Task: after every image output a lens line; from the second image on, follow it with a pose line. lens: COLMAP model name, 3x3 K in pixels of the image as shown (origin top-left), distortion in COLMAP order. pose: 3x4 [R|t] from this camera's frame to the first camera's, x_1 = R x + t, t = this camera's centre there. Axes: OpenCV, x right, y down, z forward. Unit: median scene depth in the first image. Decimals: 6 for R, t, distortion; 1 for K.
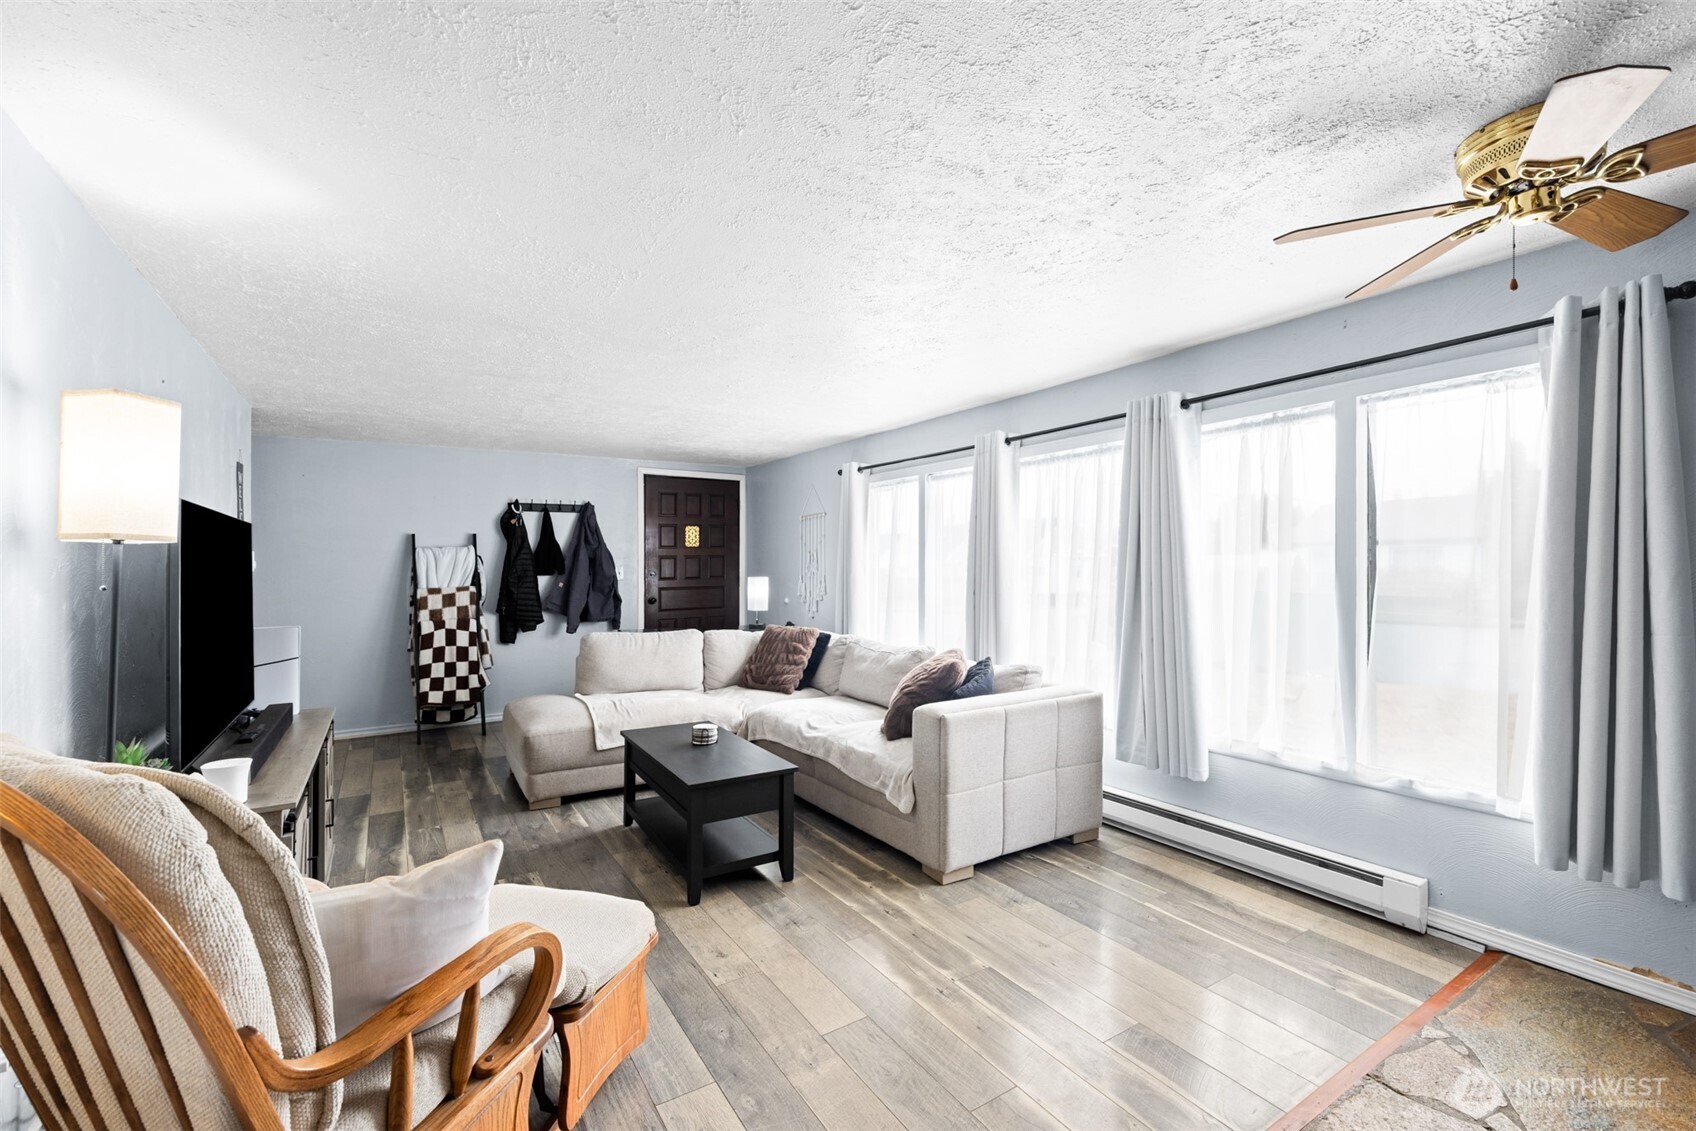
lens RADIAL K [[717.1, 0, 837.7], [0, 717.1, 558.2], [0, 0, 1]] dist [0.002772, 0.000187]
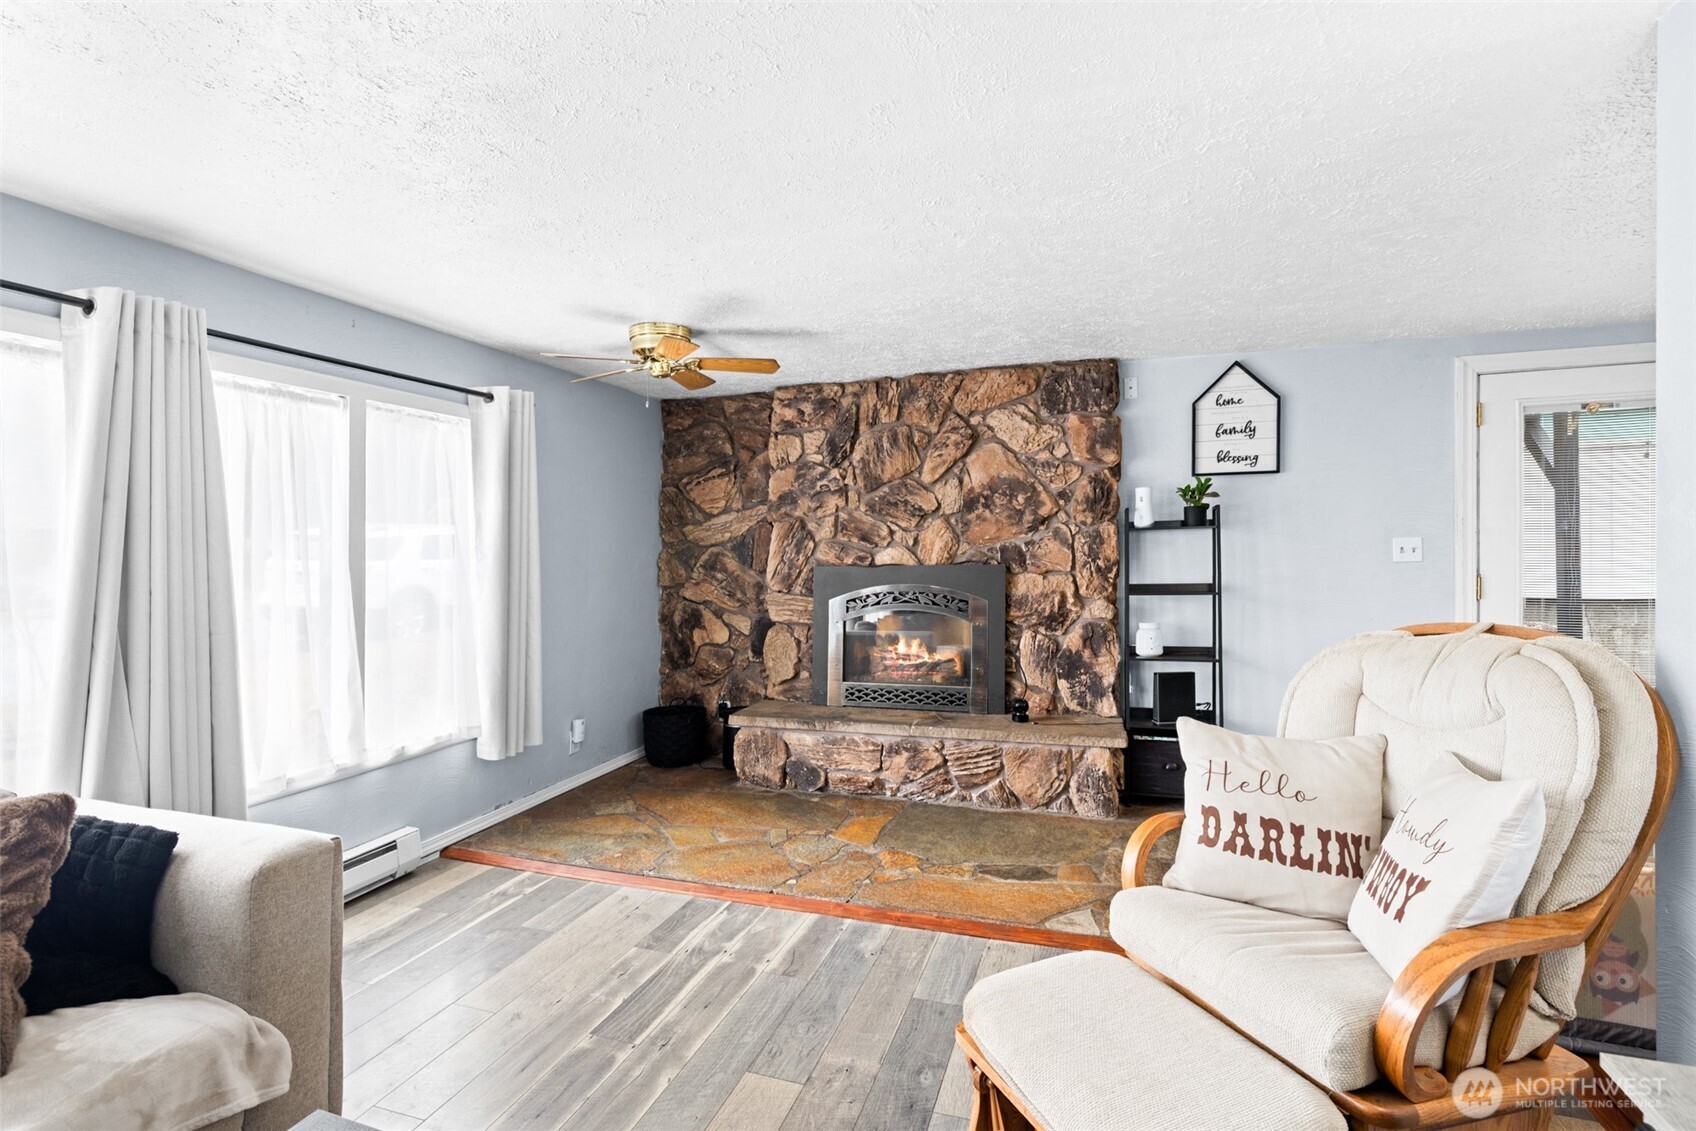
lens RADIAL K [[769.6, 0, 860.6], [0, 769.6, 558.1], [0, 0, 1]] dist [-0.002687, 0.000142]
pose [[-0.651494, 0.020252, 0.758383, -0.664497], [0.019785, 0.999757, -0.009701, 0.035519], [-0.758396, 0.008684, -0.651737, 1.316097]]
